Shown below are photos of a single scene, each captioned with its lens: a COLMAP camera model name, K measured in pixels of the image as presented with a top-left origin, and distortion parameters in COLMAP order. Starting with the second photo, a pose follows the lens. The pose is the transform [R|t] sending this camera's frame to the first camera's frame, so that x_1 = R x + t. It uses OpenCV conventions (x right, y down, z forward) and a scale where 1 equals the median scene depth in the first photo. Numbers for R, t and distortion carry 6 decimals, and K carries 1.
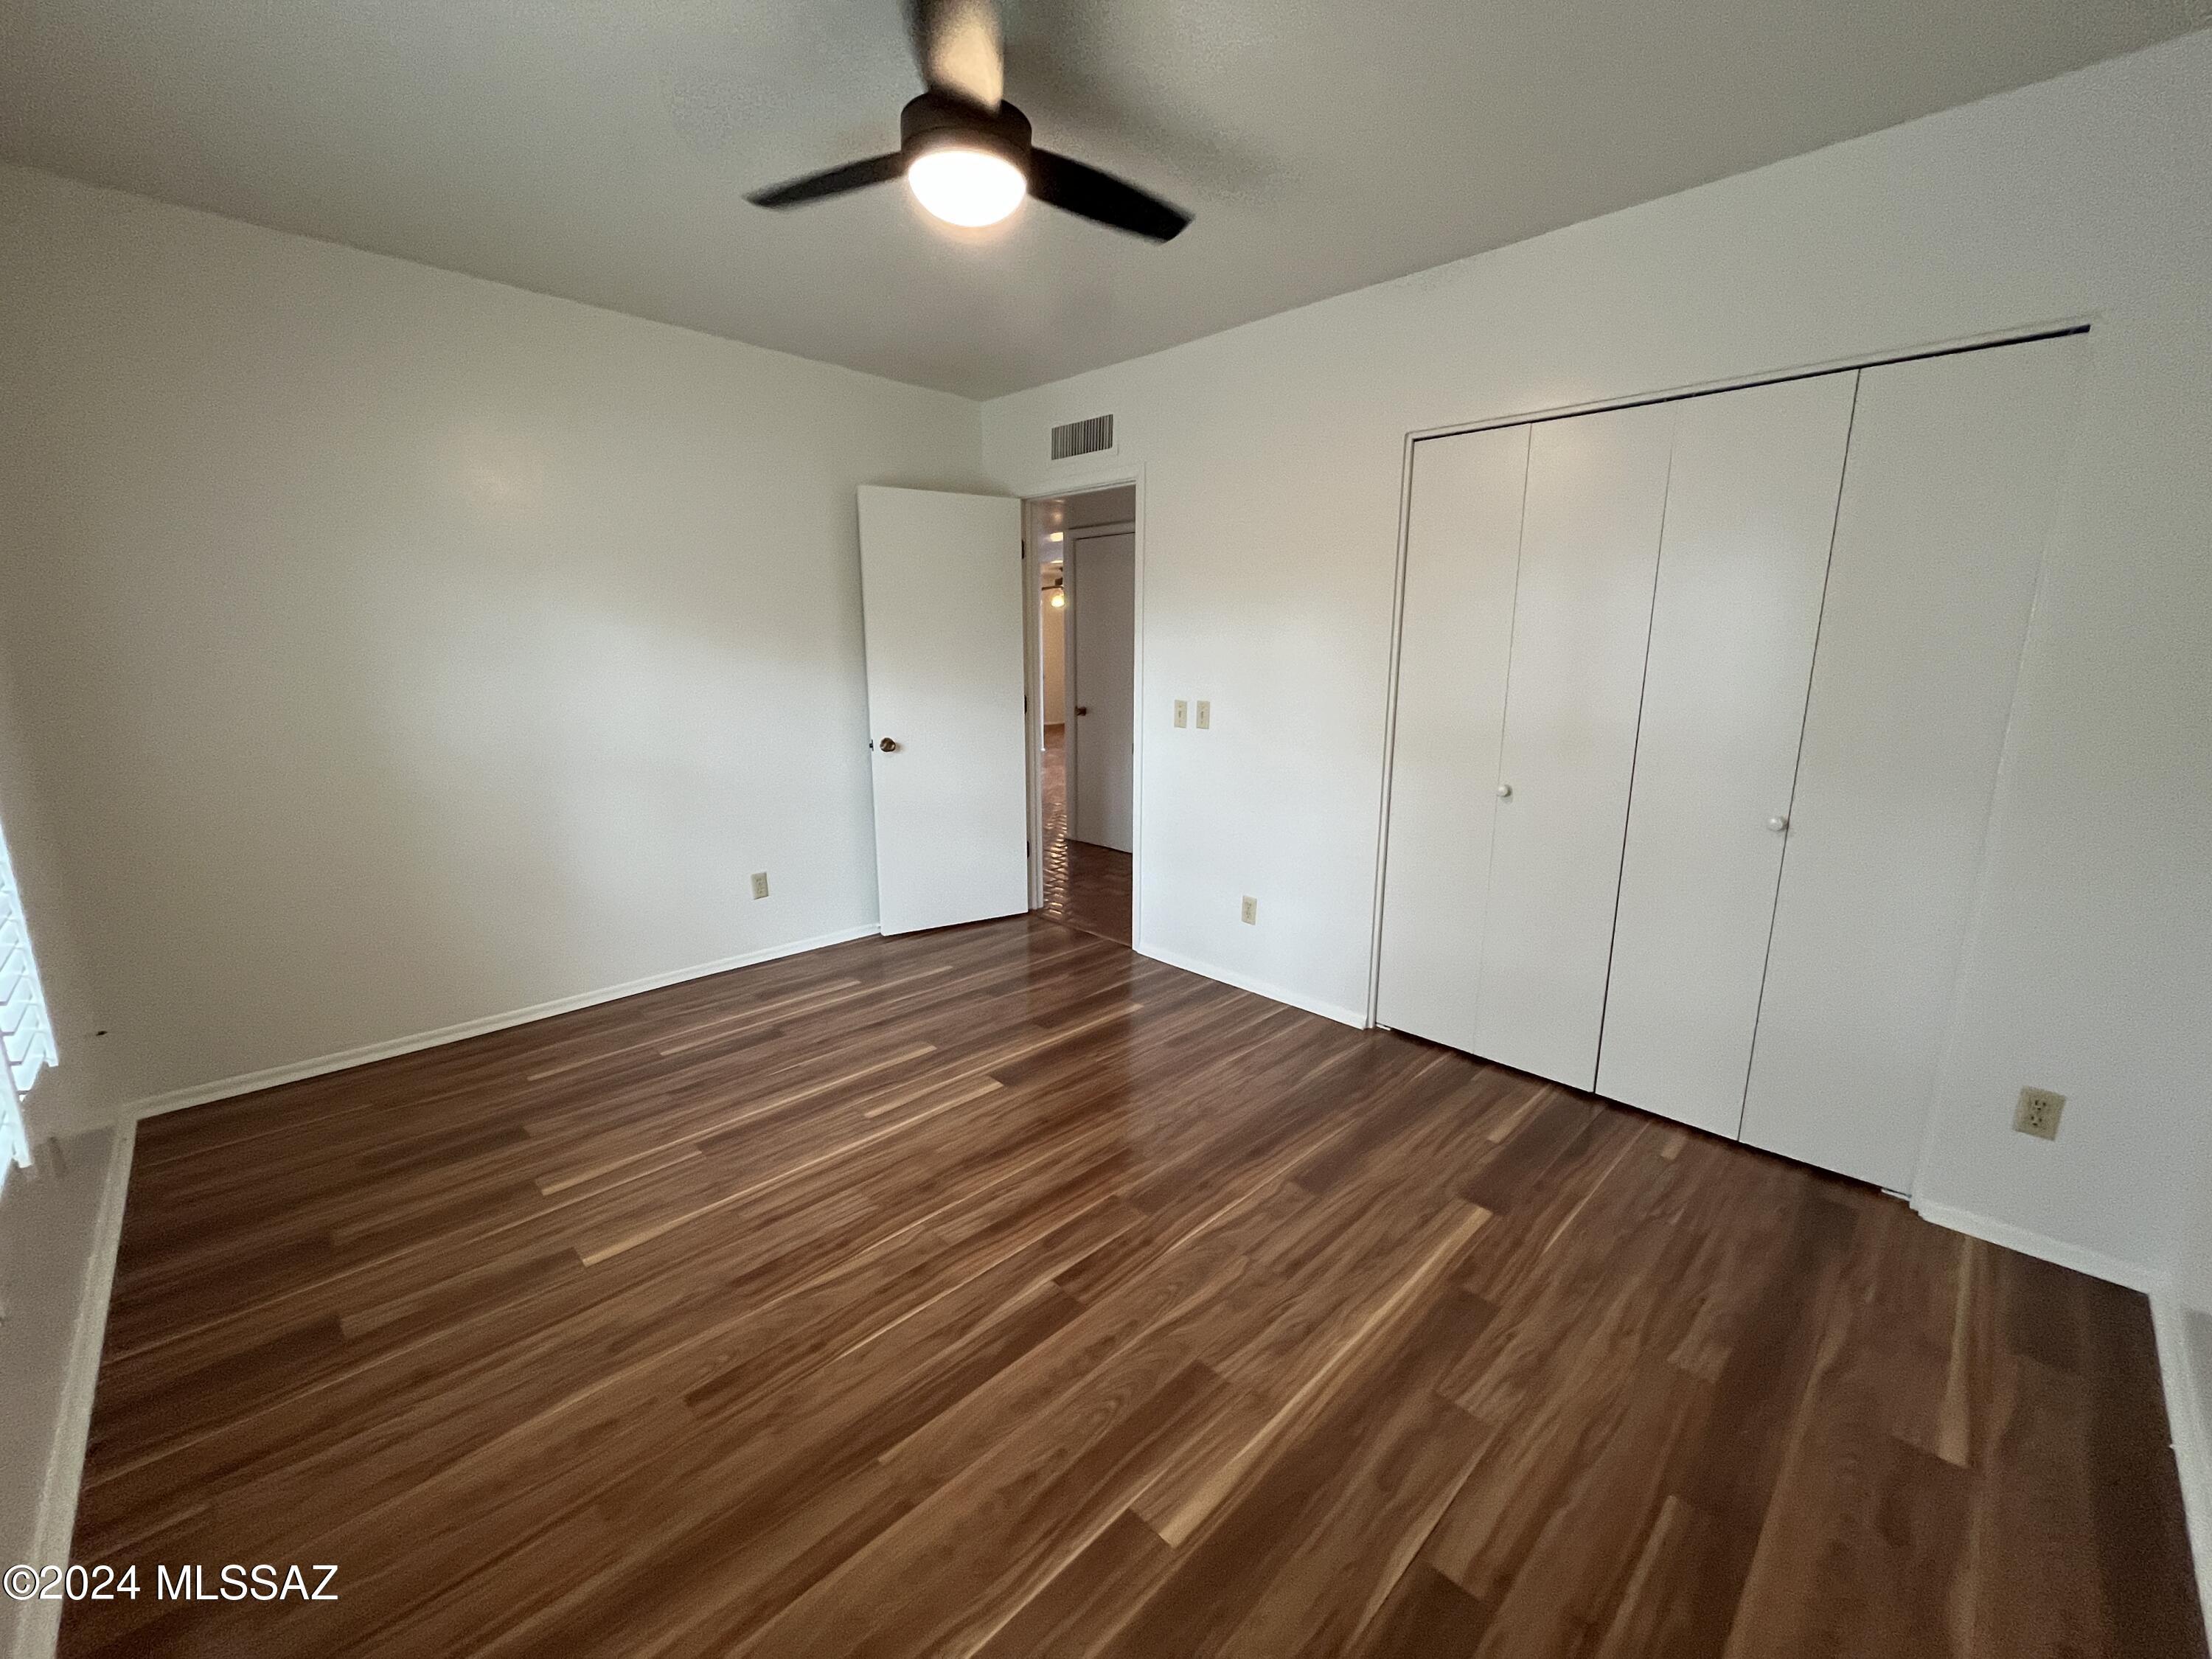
lens RADIAL K [[902.2, 0, 1100.3], [0, 902.2, 825.2], [0, 0, 1]] dist [-0.000412, -0.000714]
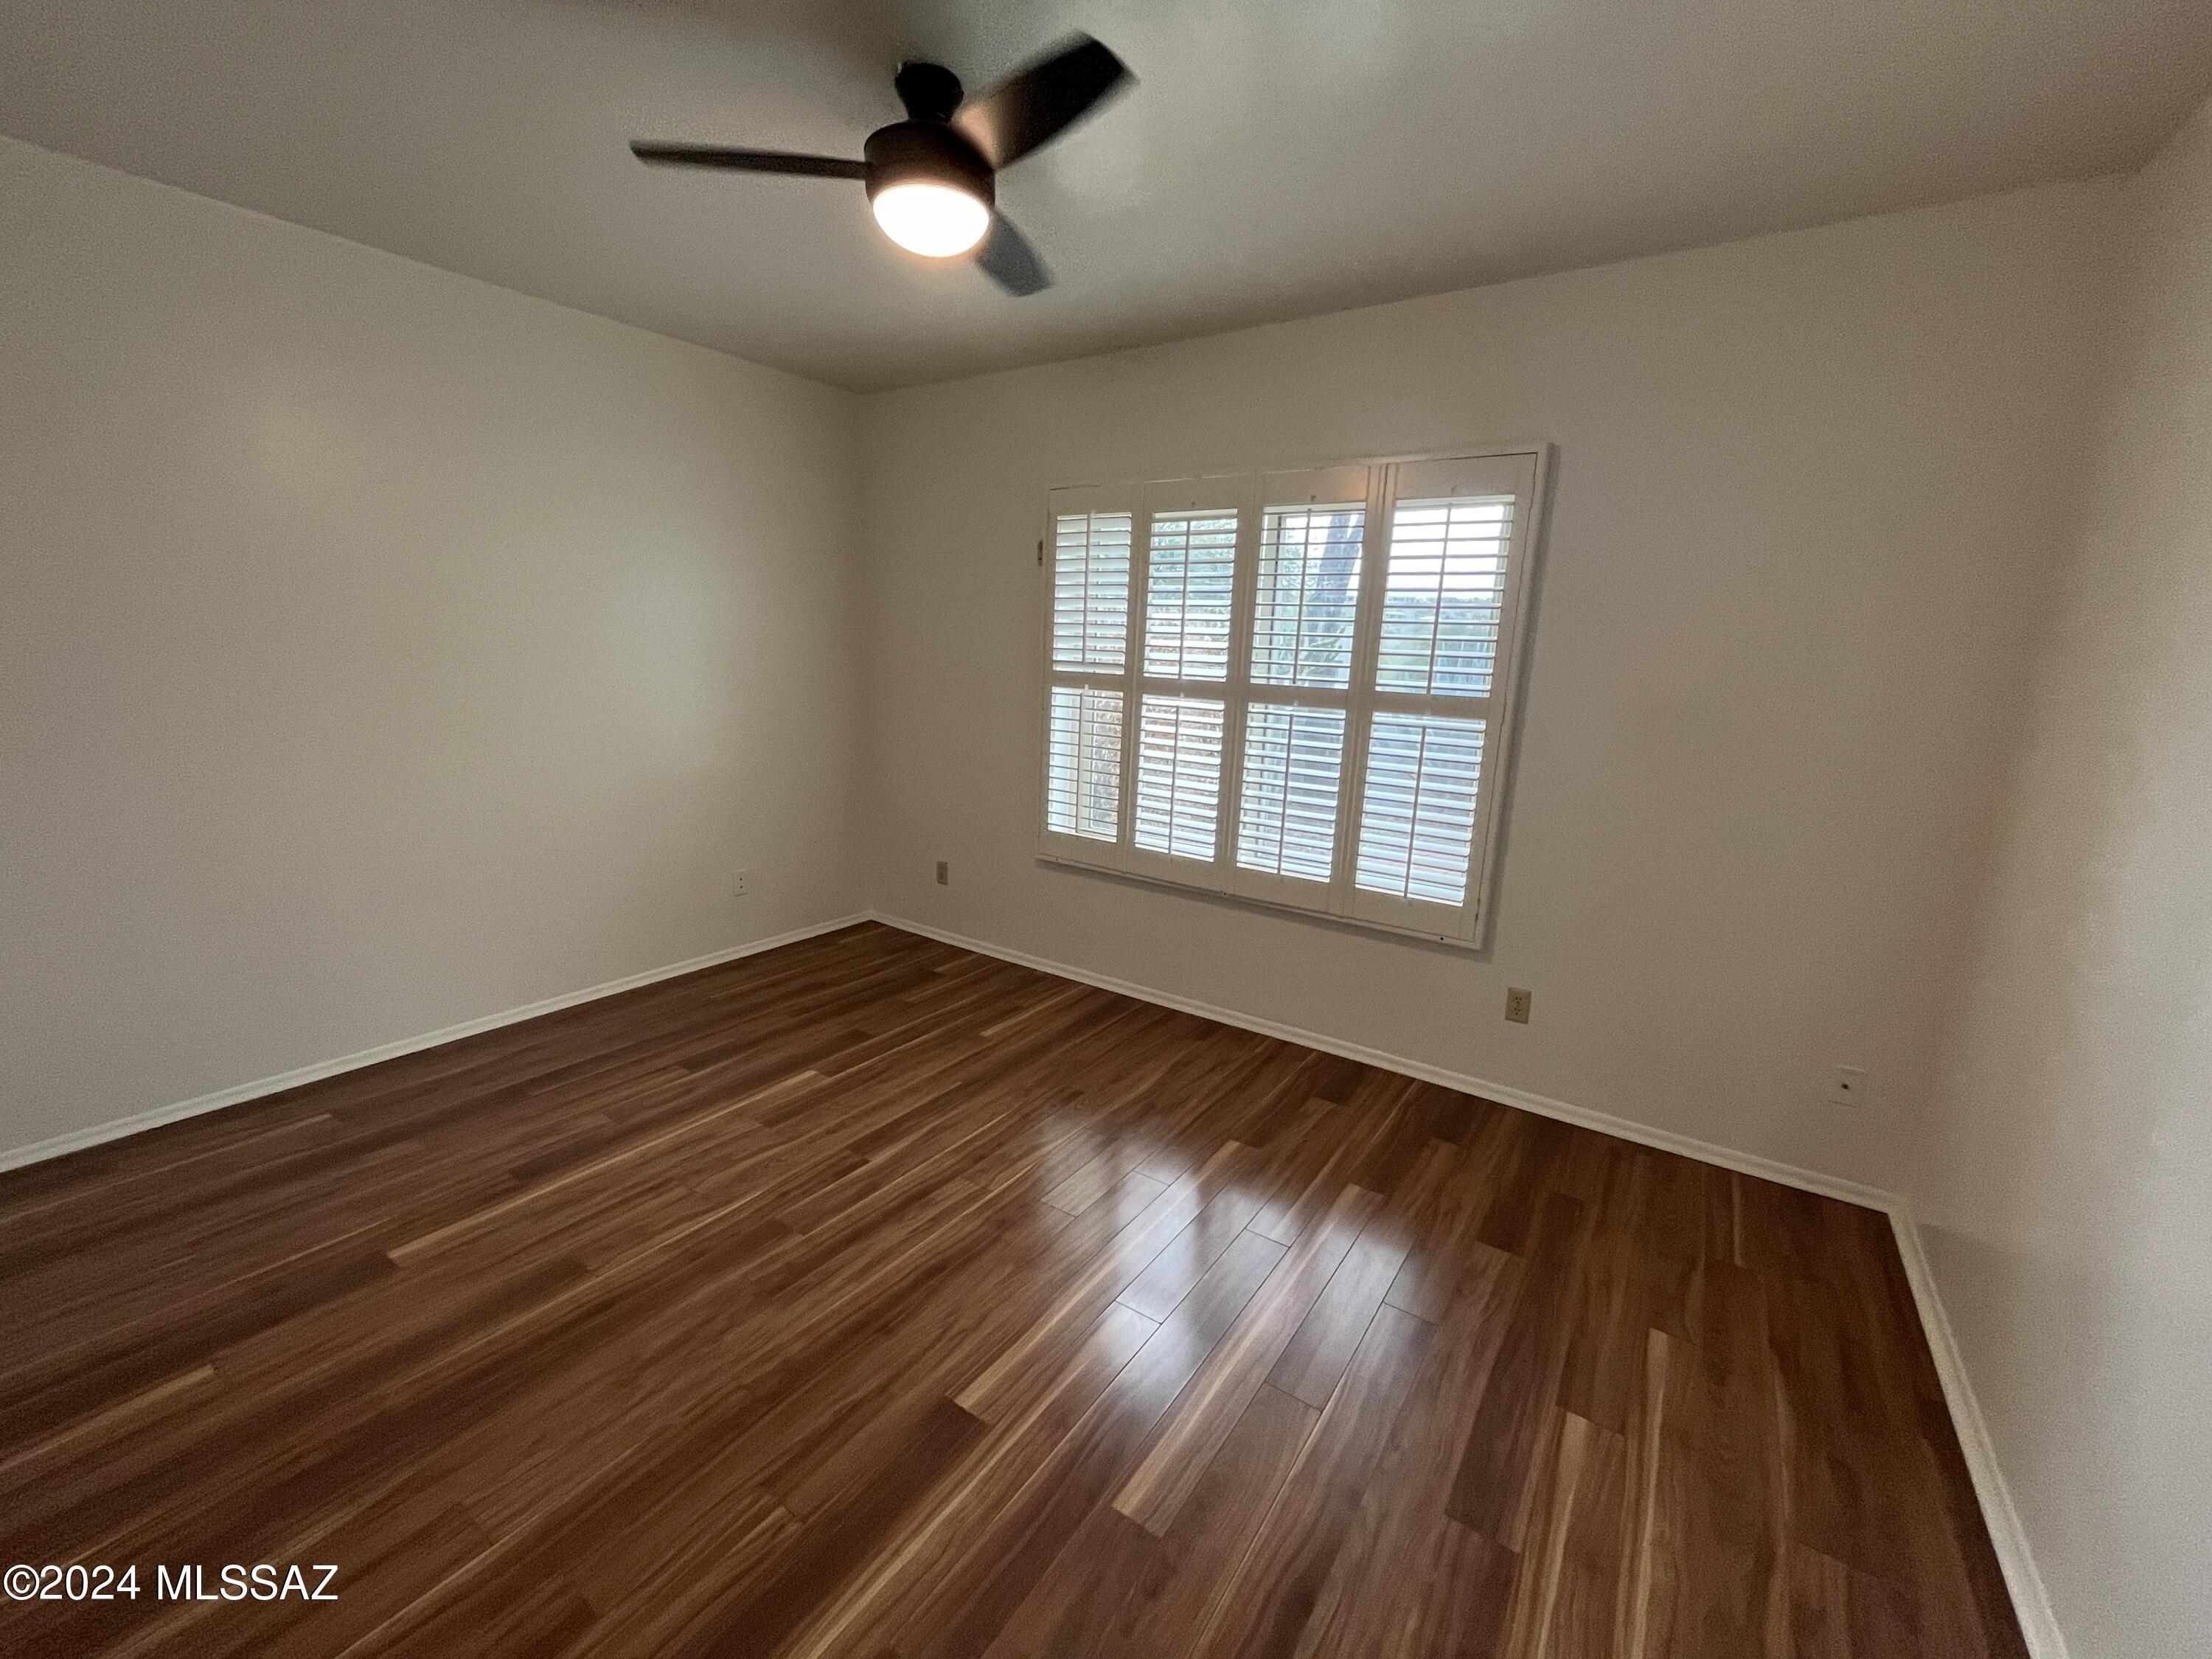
lens RADIAL K [[902.2, 0, 1104.1], [0, 902.2, 830.0], [0, 0, 1]] dist [-0.000412, -0.000714]
pose [[-0.979309, 0.007375, -0.202234, -0.118049], [-0.074025, 0.917023, 0.391903, -0.430677], [0.188344, 0.398765, -0.897504, 1.950915]]
